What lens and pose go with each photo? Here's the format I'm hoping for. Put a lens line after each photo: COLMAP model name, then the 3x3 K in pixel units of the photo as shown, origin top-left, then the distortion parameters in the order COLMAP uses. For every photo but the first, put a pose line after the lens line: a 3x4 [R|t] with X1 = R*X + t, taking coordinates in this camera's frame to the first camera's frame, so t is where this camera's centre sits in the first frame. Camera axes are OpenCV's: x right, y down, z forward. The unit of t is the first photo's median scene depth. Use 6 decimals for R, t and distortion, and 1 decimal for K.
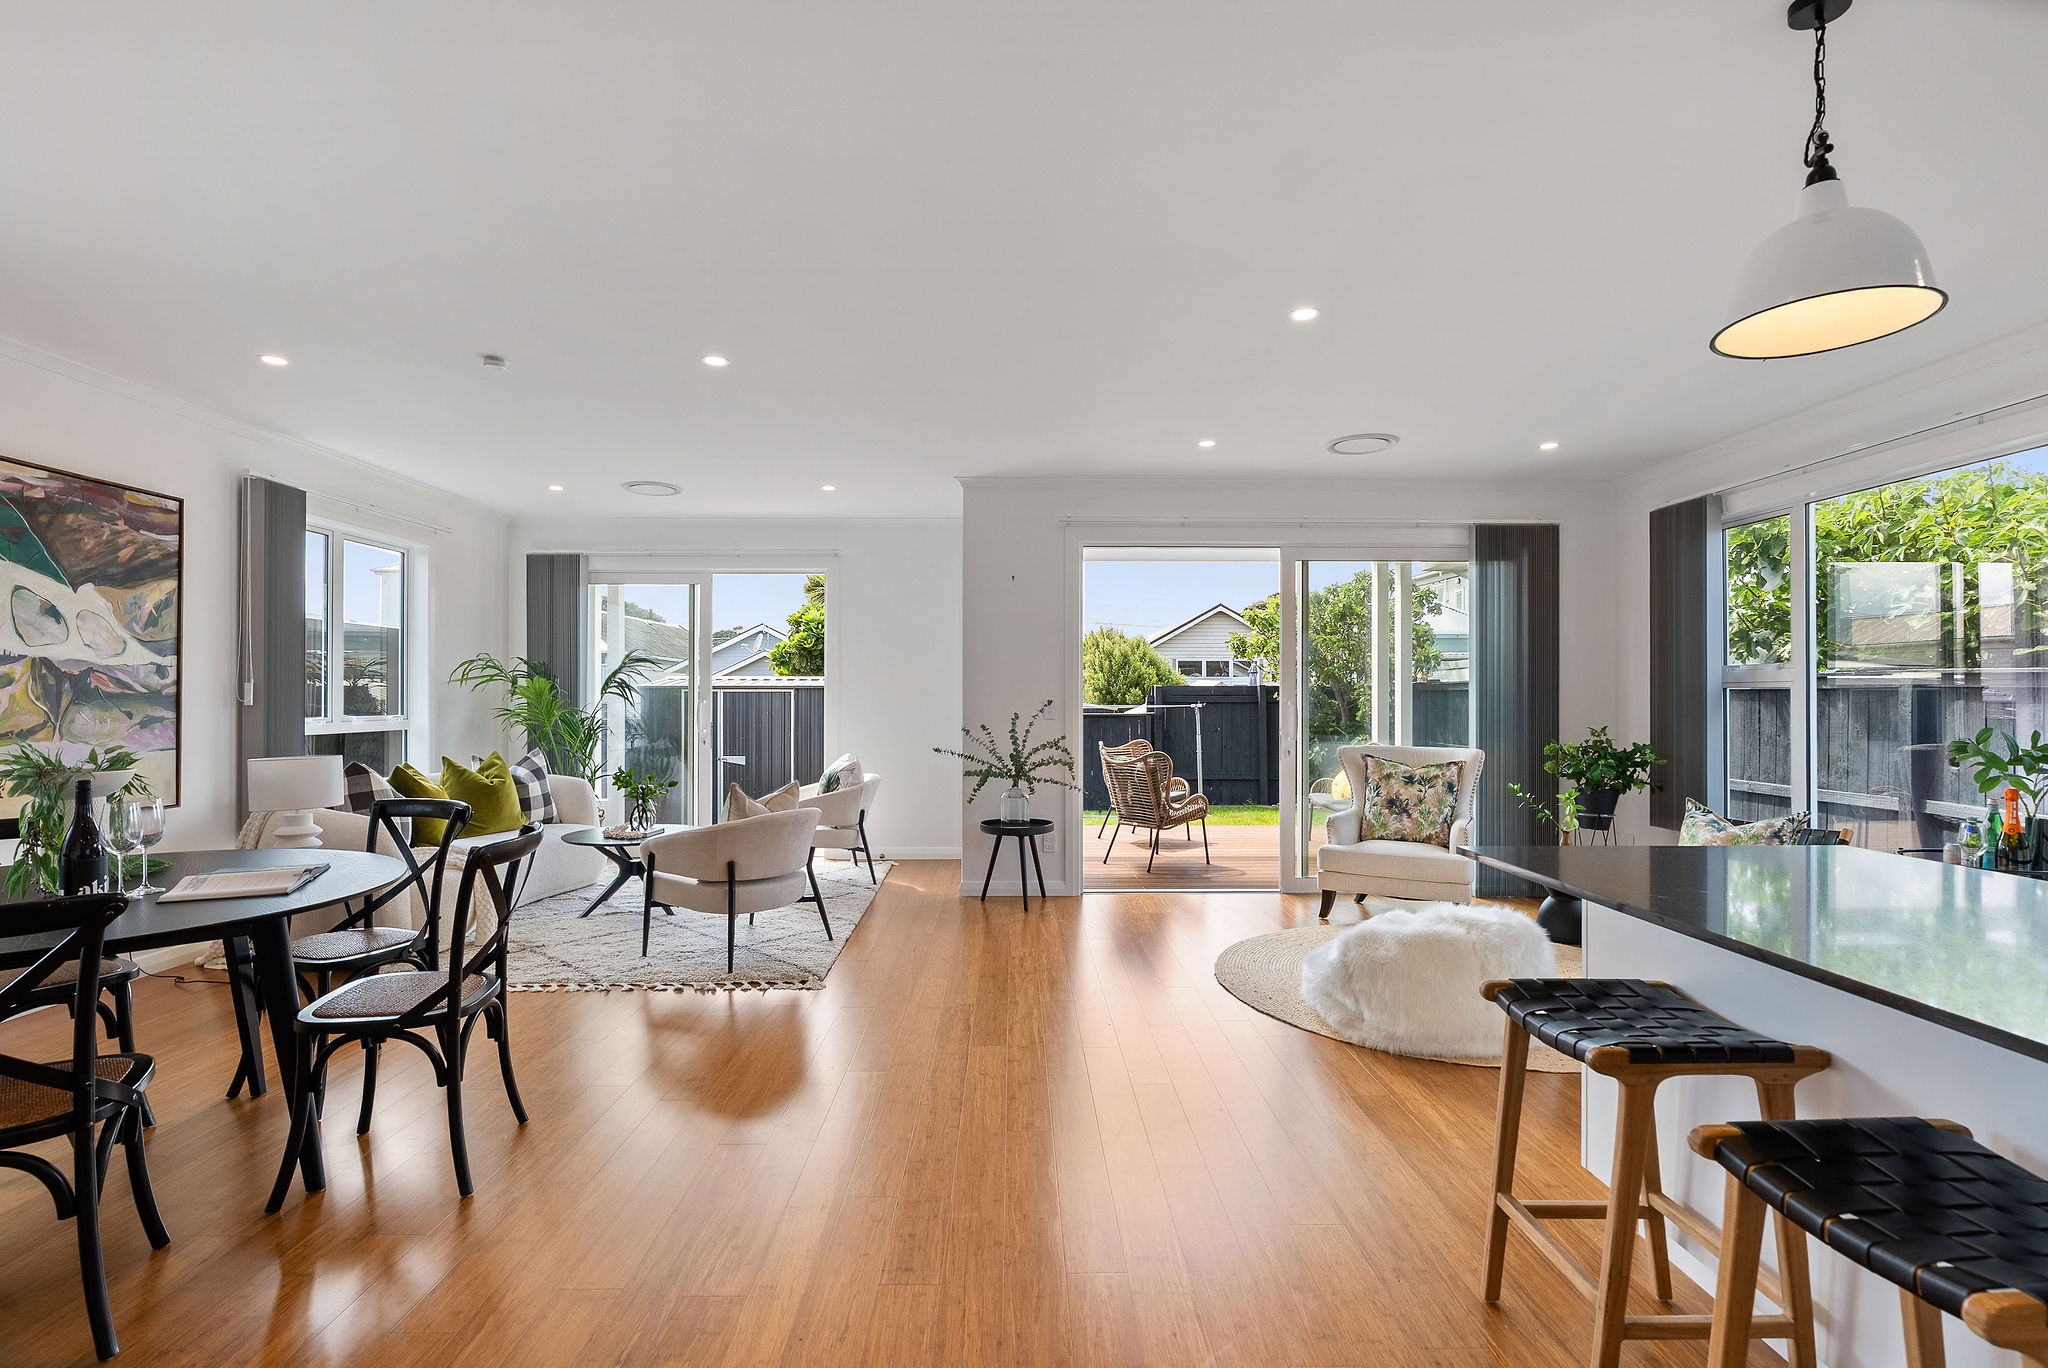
lens RADIAL K [[946.5, 0, 1018.3], [0, 946.5, 698.7], [0, 0, 1]] dist [-0.005975, 0.002265]
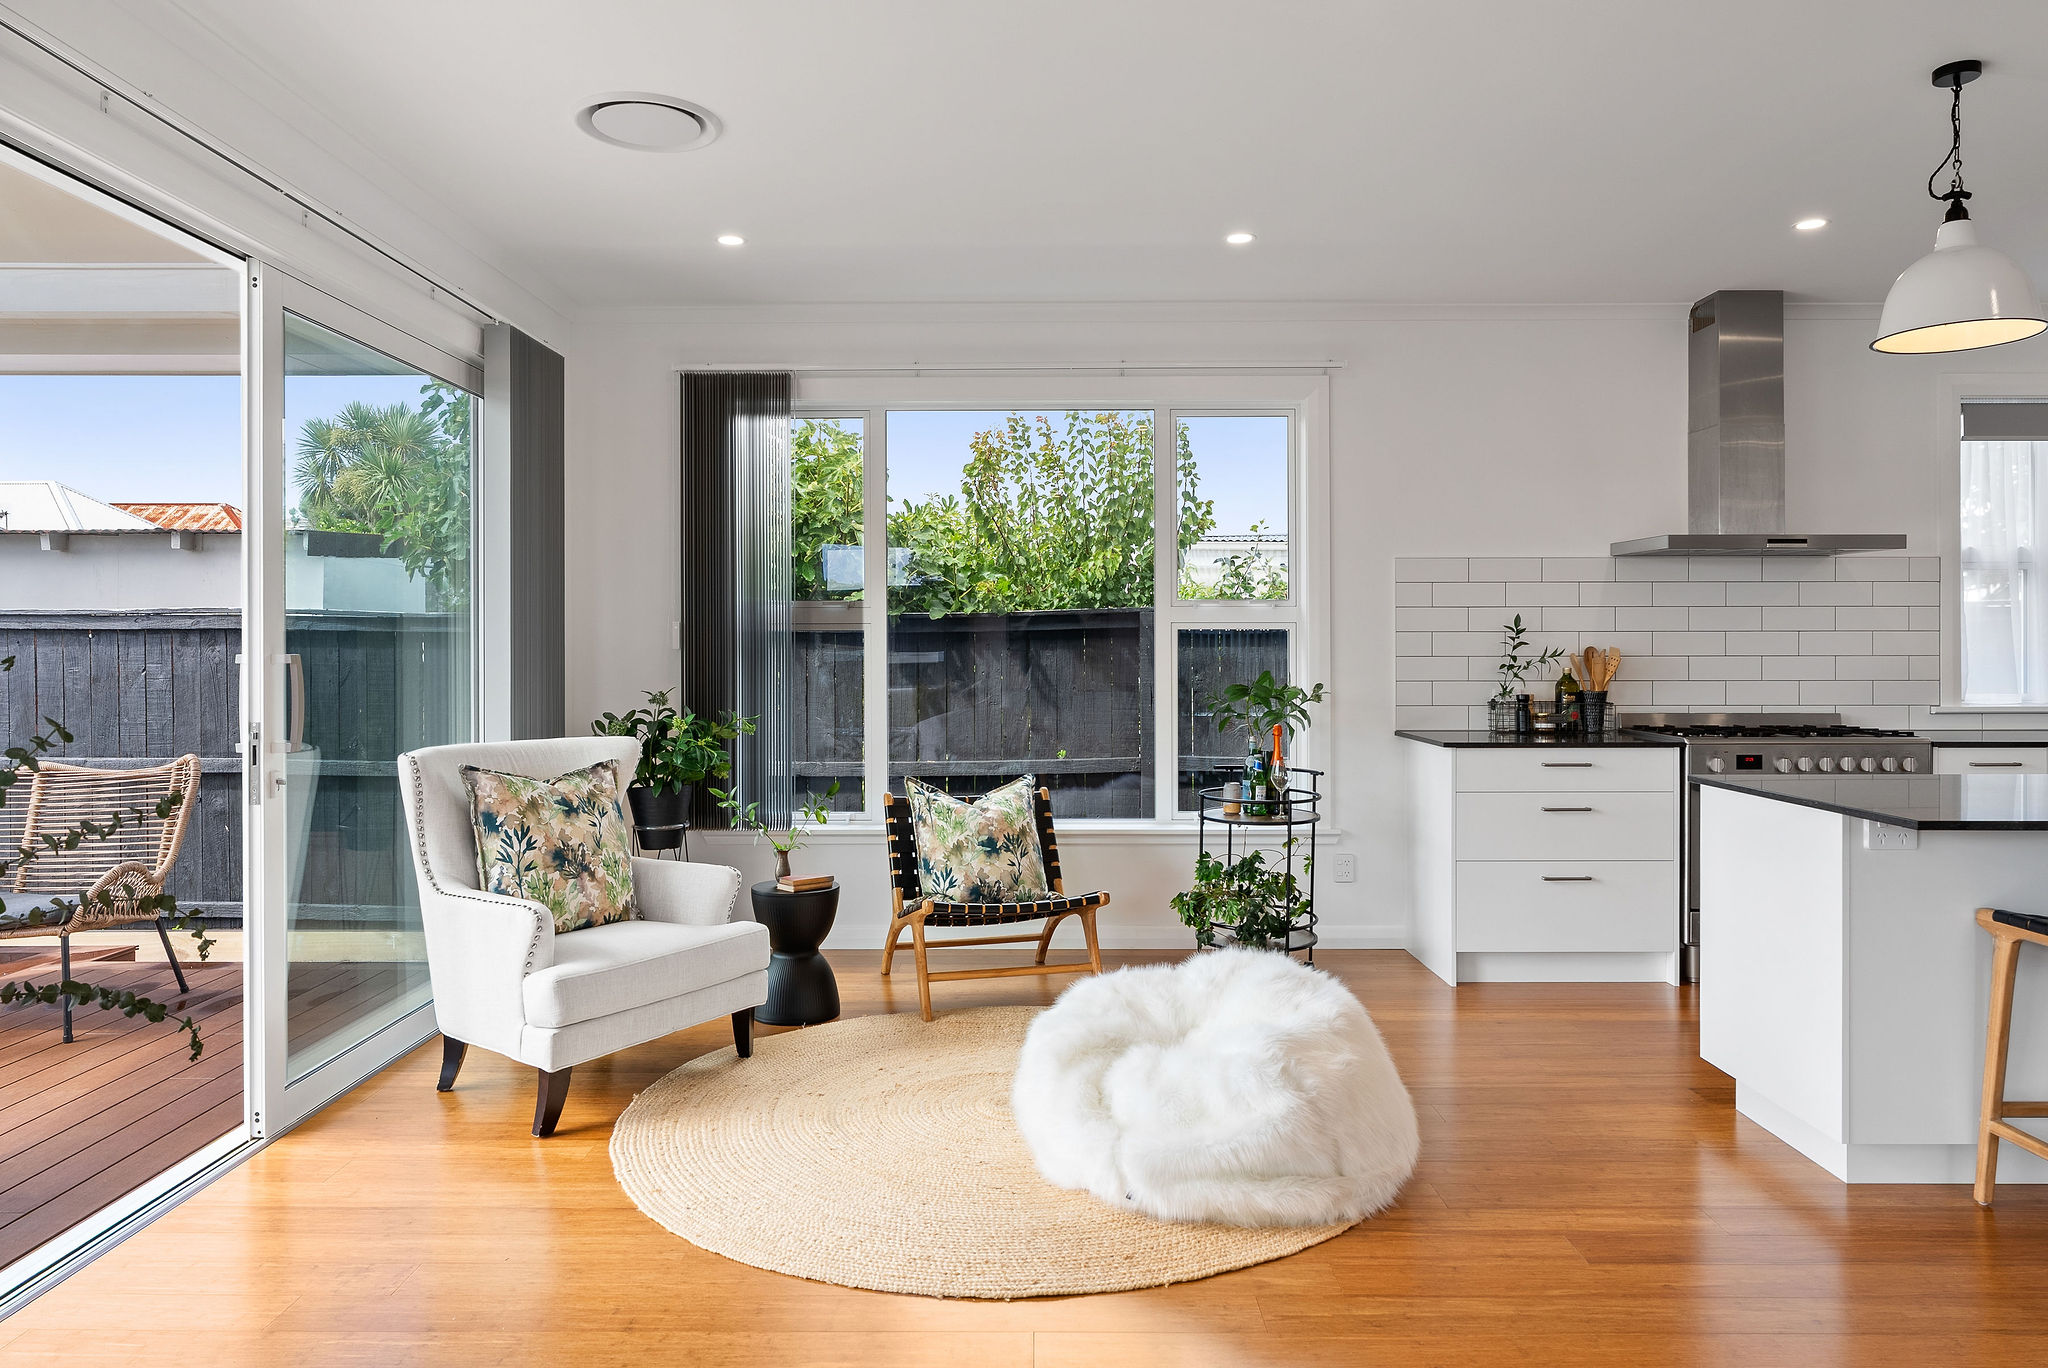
lens RADIAL K [[1352.9, 0, 1047.7], [0, 1352.9, 646.0], [0, 0, 1]] dist [-0.003307, 0.007690]
pose [[0.008991, -0.002705, 0.999956, -0.400265], [0.004449, 0.999987, 0.002665, -0.001660], [-0.999950, 0.004425, 0.009003, 0.951938]]
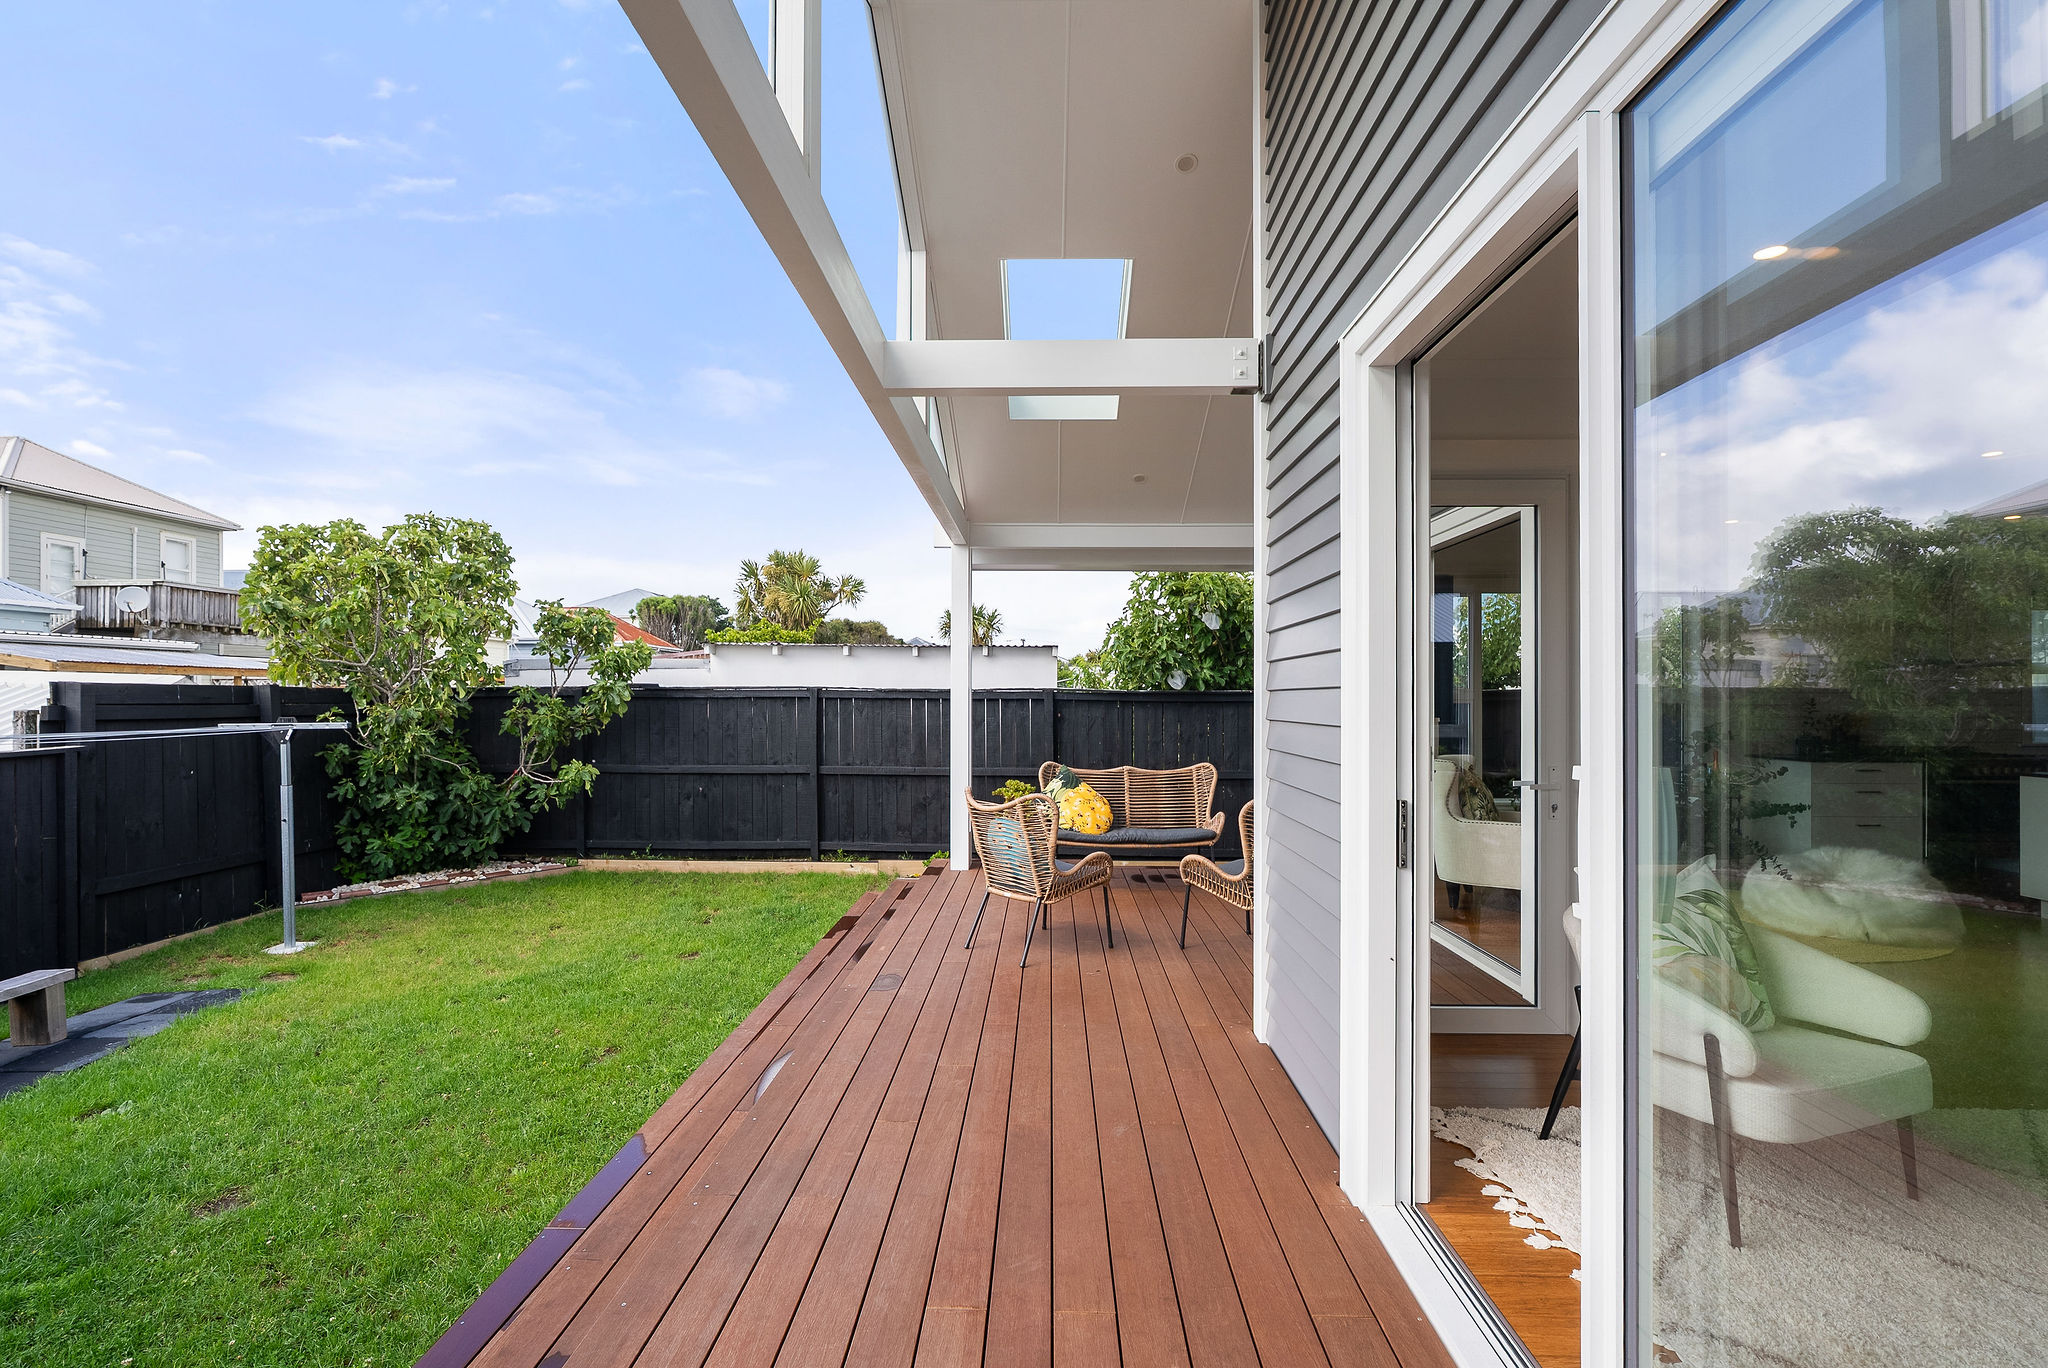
lens RADIAL K [[946.5, 0, 1018.7], [0, 946.5, 690.7], [0, 0, 1]] dist [-0.005975, 0.002265]
pose [[0.032272, 0.008701, 0.999441, -0.969862], [0.001851, 0.999960, -0.008765, -0.025039], [-0.999477, 0.002133, 0.032255, 1.978410]]
